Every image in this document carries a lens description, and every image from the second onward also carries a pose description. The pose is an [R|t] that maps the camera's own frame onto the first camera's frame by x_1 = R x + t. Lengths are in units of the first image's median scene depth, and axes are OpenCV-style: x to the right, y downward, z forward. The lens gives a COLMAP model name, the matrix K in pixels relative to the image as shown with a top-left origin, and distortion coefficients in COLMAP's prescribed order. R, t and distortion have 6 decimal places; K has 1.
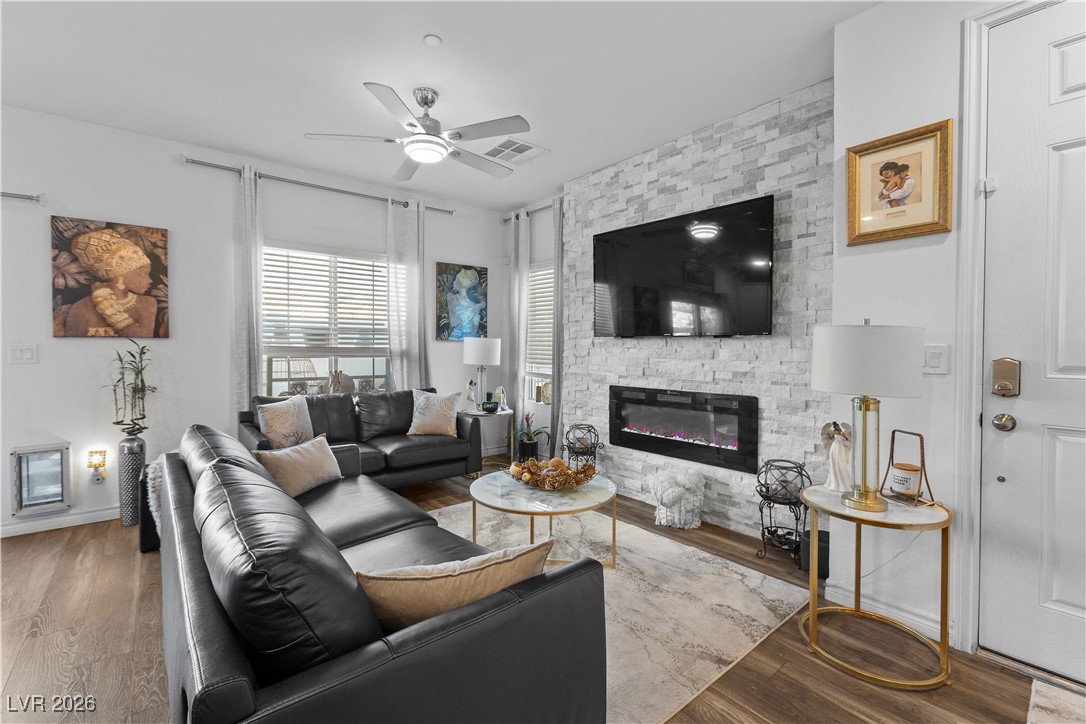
lens RADIAL K [[473.0, 0, 540.5], [0, 473.0, 353.1], [0, 0, 1]] dist [-0.005042, 0.001848]
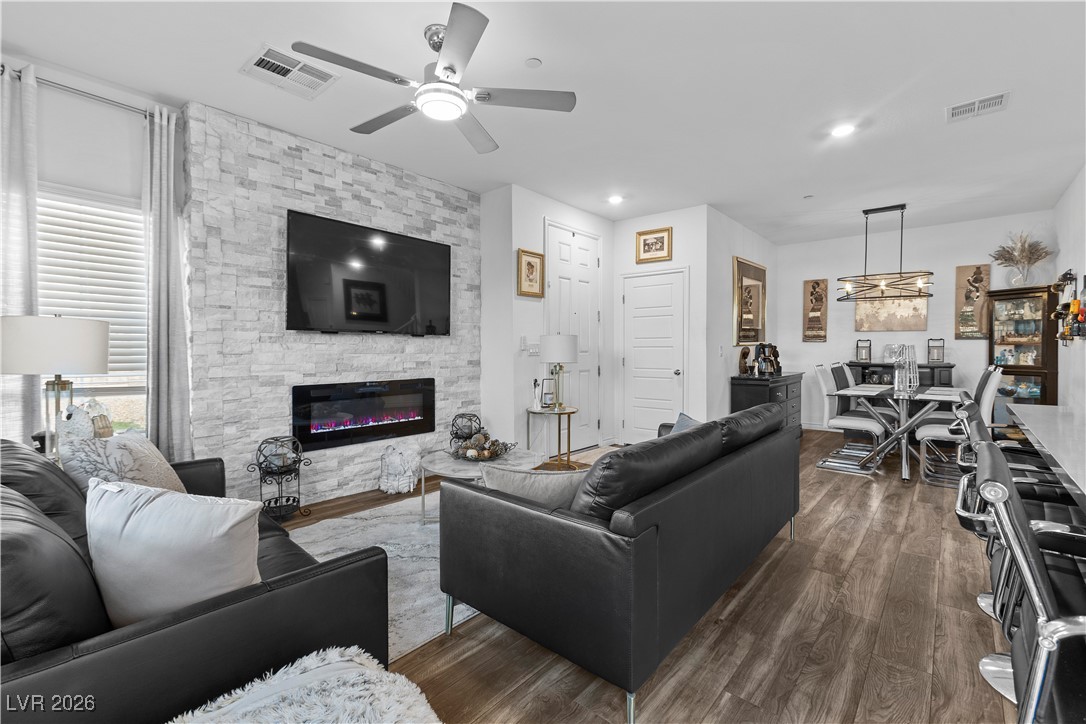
lens RADIAL K [[473.0, 0, 537.5], [0, 473.0, 354.5], [0, 0, 1]] dist [-0.005042, 0.001848]
pose [[-0.160145, -0.011723, 0.987024, -0.962130], [0.013372, 0.999812, 0.014045, 0.004064], [-0.987003, 0.015448, -0.159958, 0.852921]]
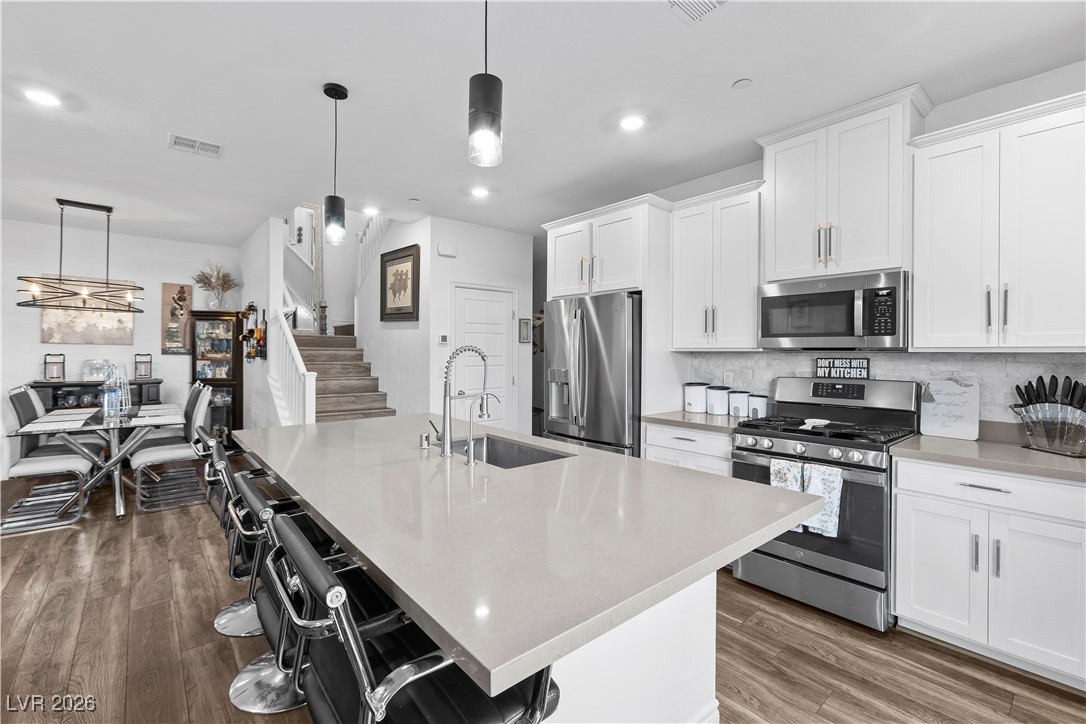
lens RADIAL K [[473.0, 0, 543.5], [0, 473.0, 353.3], [0, 0, 1]] dist [-0.005042, 0.001848]
pose [[-0.999719, -0.008686, -0.022043, -0.875860], [-0.009028, 0.999839, 0.015480, -0.052540], [0.021905, 0.015674, -0.999637, 0.843453]]
